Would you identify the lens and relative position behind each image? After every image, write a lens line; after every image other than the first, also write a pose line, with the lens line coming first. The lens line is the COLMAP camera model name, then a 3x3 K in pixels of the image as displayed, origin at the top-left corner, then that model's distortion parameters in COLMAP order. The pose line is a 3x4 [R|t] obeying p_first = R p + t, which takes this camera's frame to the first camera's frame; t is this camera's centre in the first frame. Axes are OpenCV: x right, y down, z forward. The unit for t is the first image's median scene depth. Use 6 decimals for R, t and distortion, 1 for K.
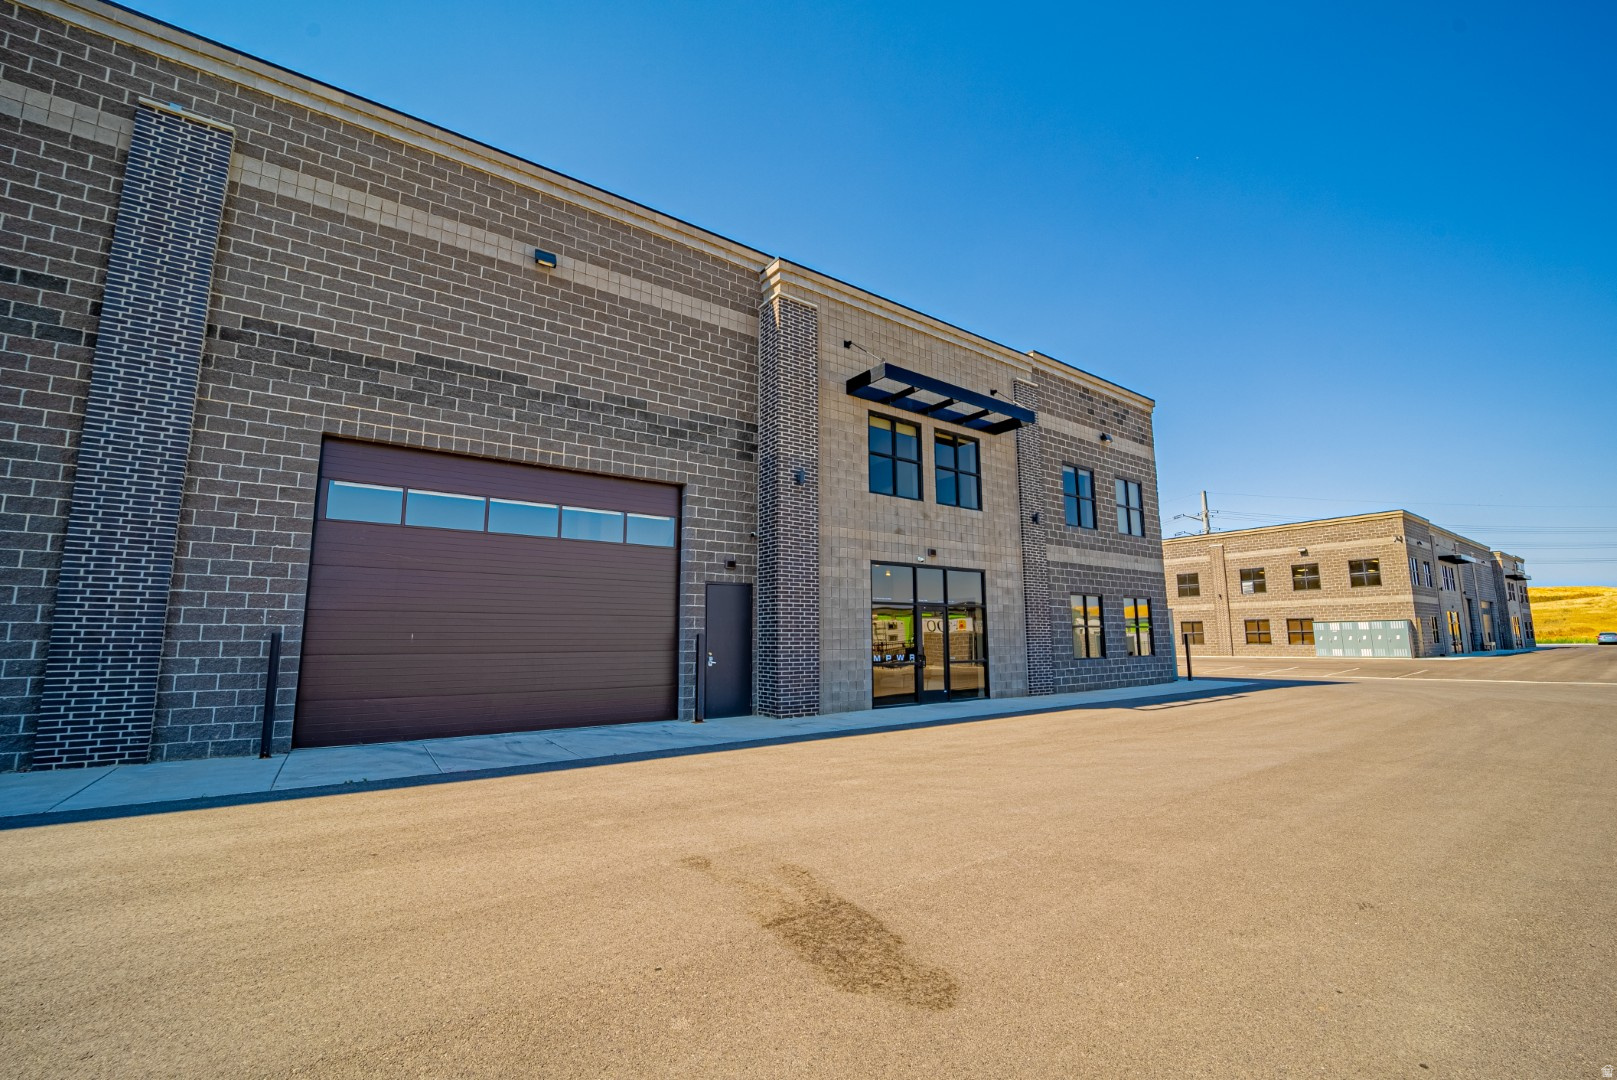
lens RADIAL K [[662.1, 0, 808.5], [0, 662.1, 540.0], [0, 0, 1]] dist [-0.022542, -0.000067]
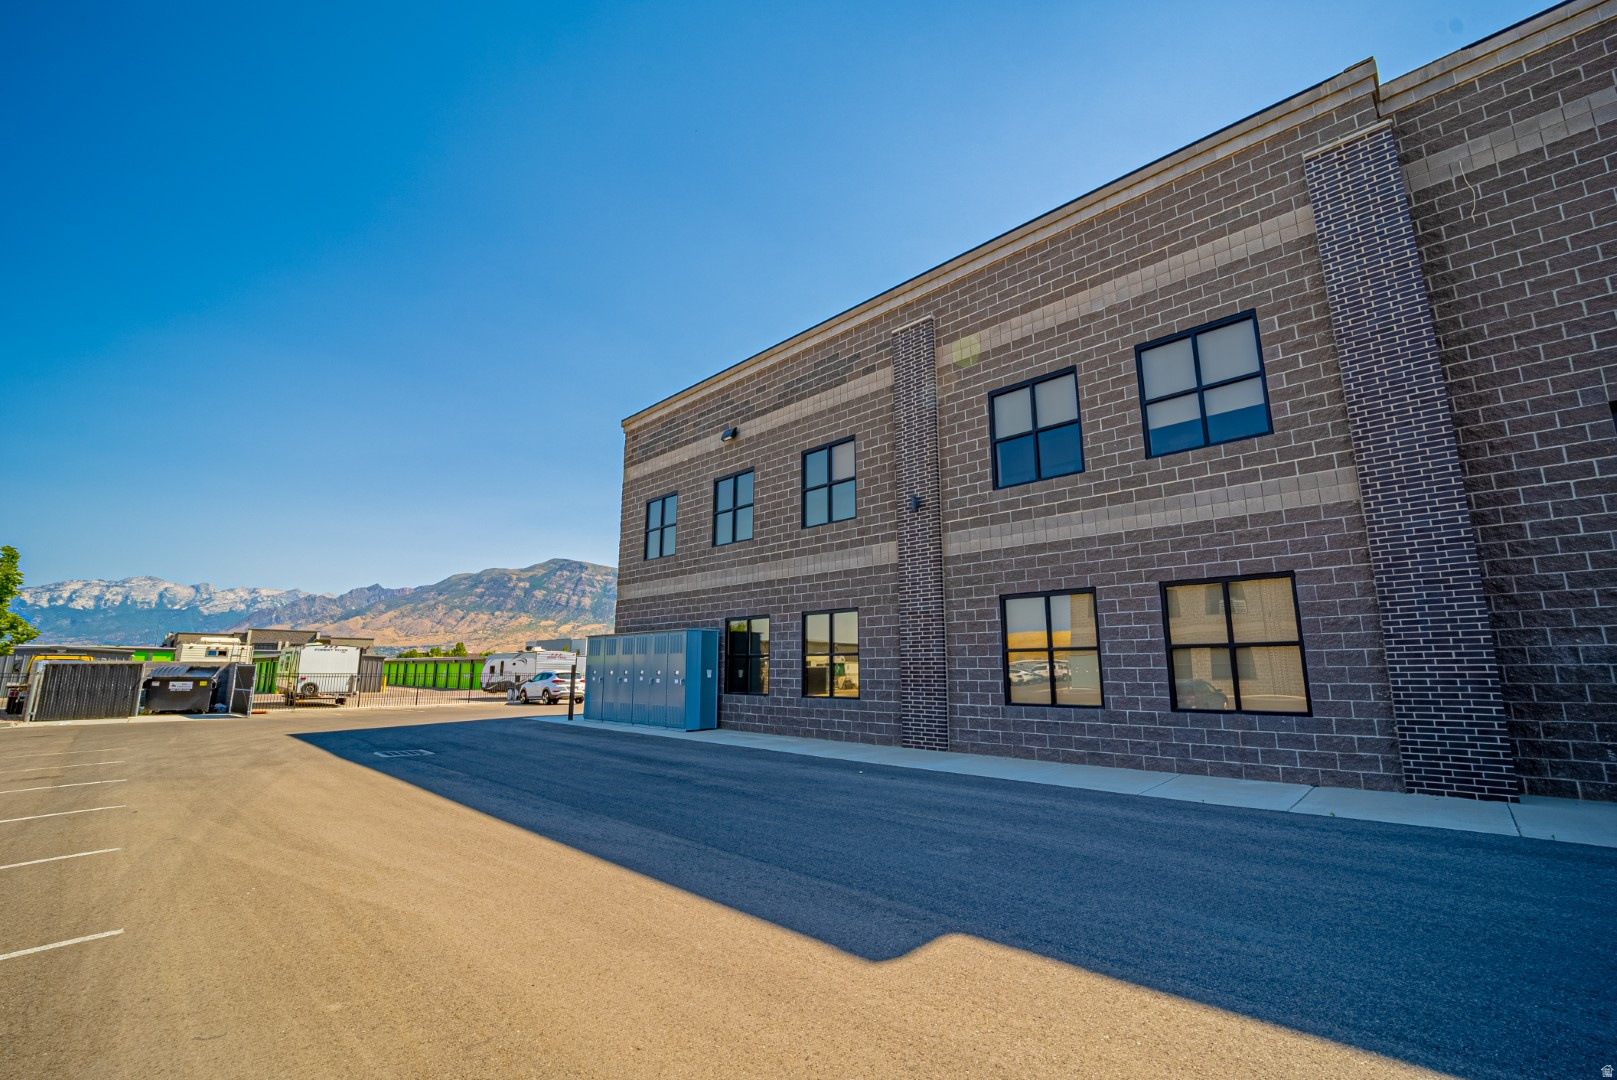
lens RADIAL K [[662.1, 0, 808.5], [0, 662.1, 540.0], [0, 0, 1]] dist [-0.022542, -0.000067]
pose [[0.165618, -0.181773, -0.969293, 1.282235], [0.144878, 0.976687, -0.158405, 0.130913], [0.975490, -0.114194, 0.188091, 0.922730]]
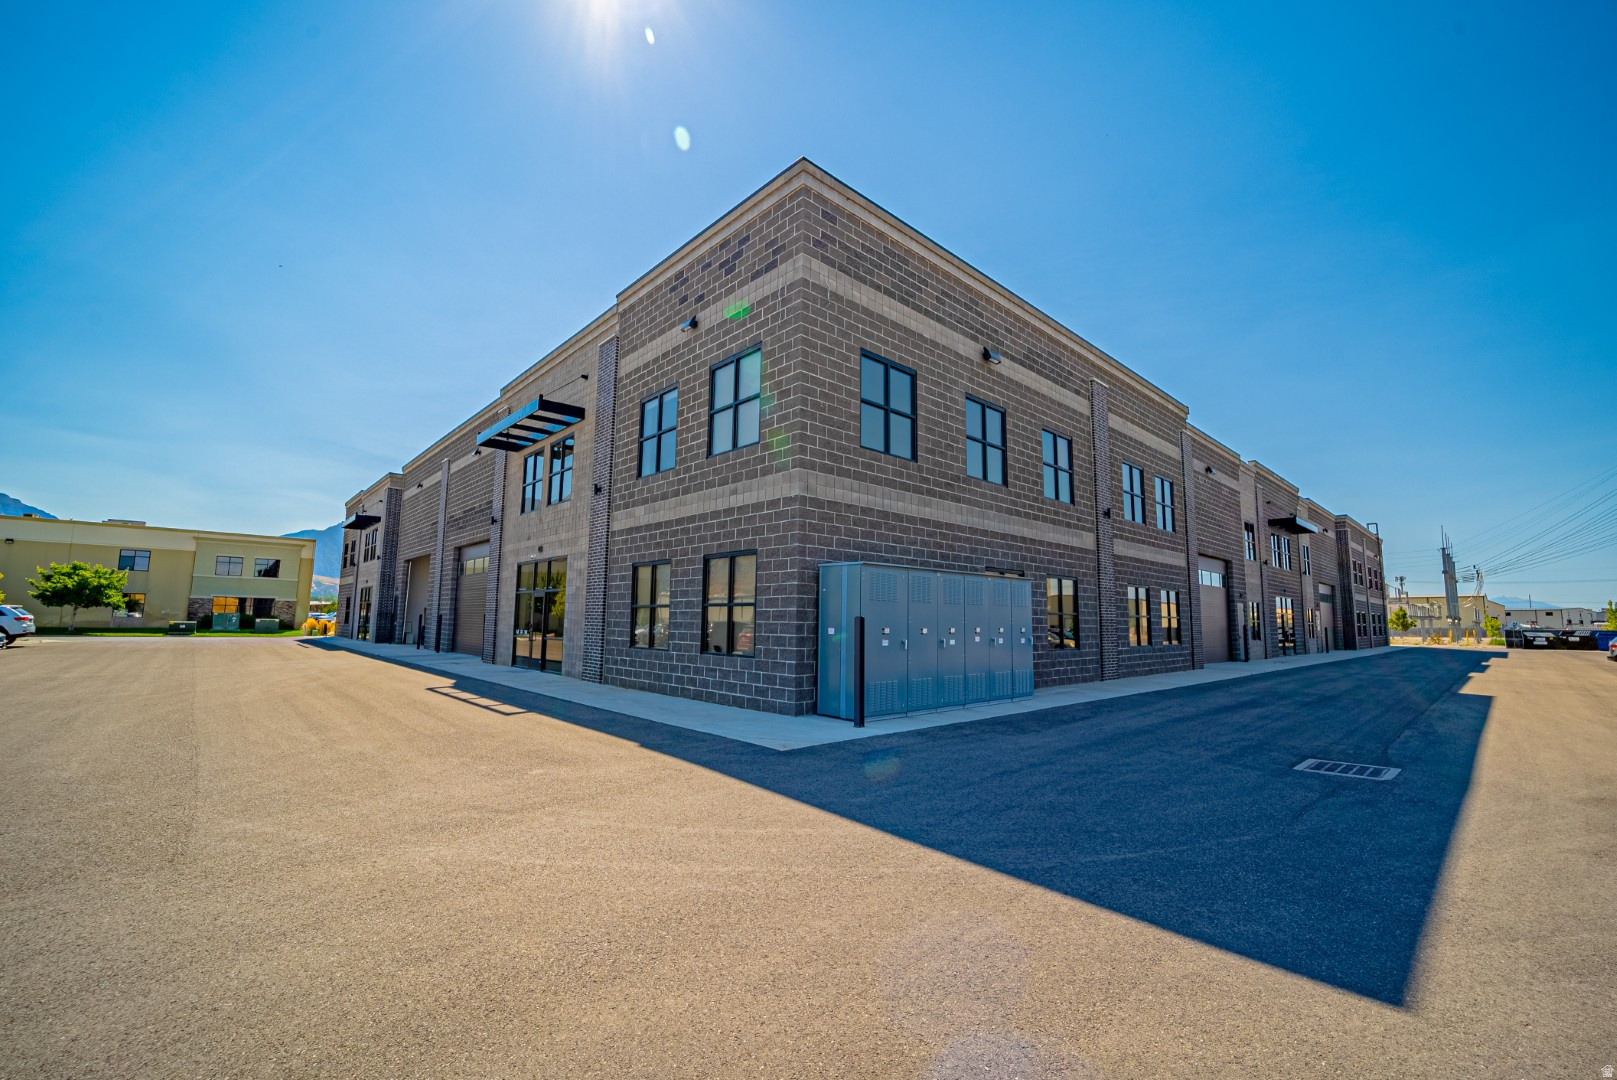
lens RADIAL K [[654.8, 0, 808.5], [0, 654.8, 540.0], [0, 0, 1]] dist [-0.023463, -0.000015]
pose [[0.123017, -0.114765, -0.985746, 1.579661], [0.133787, 0.986141, -0.098115, 0.205757], [0.983345, -0.119810, 0.136666, 1.443222]]
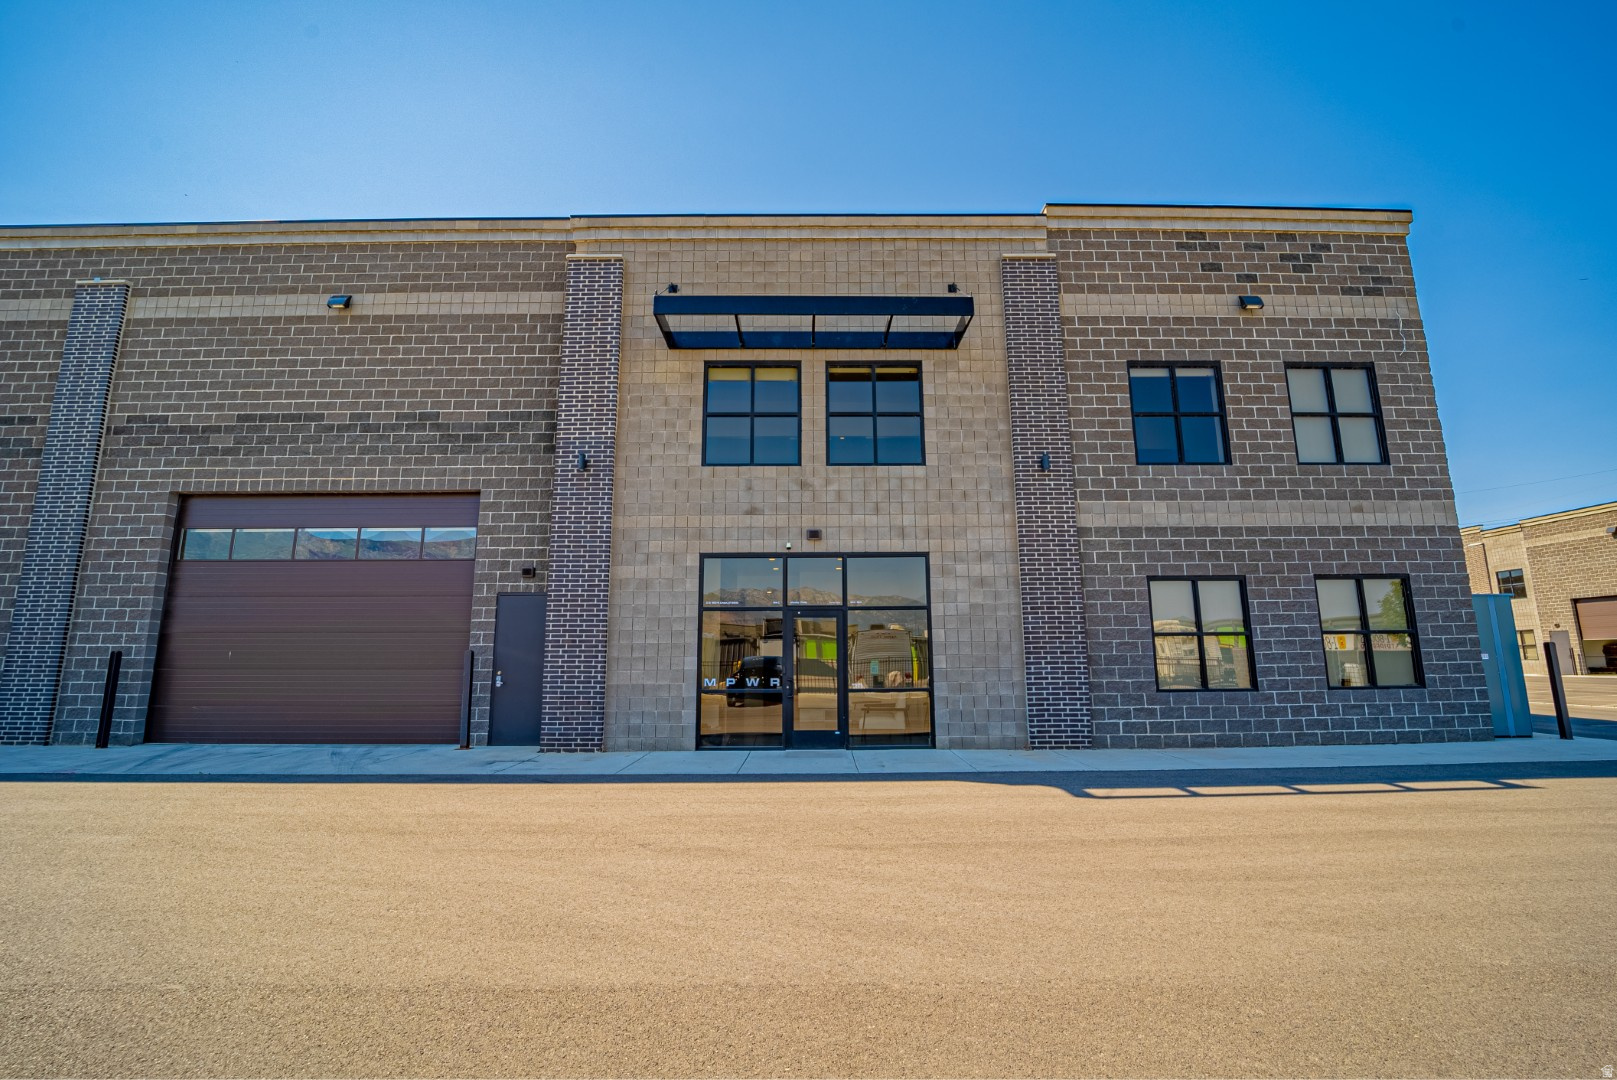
lens RADIAL K [[662.1, 0, 808.5], [0, 662.1, 540.0], [0, 0, 1]] dist [-0.022542, -0.000067]
pose [[0.814468, -0.100260, -0.571480, 0.638901], [0.087735, 0.994913, -0.049508, 0.064517], [0.573536, -0.009816, 0.819121, 0.448830]]
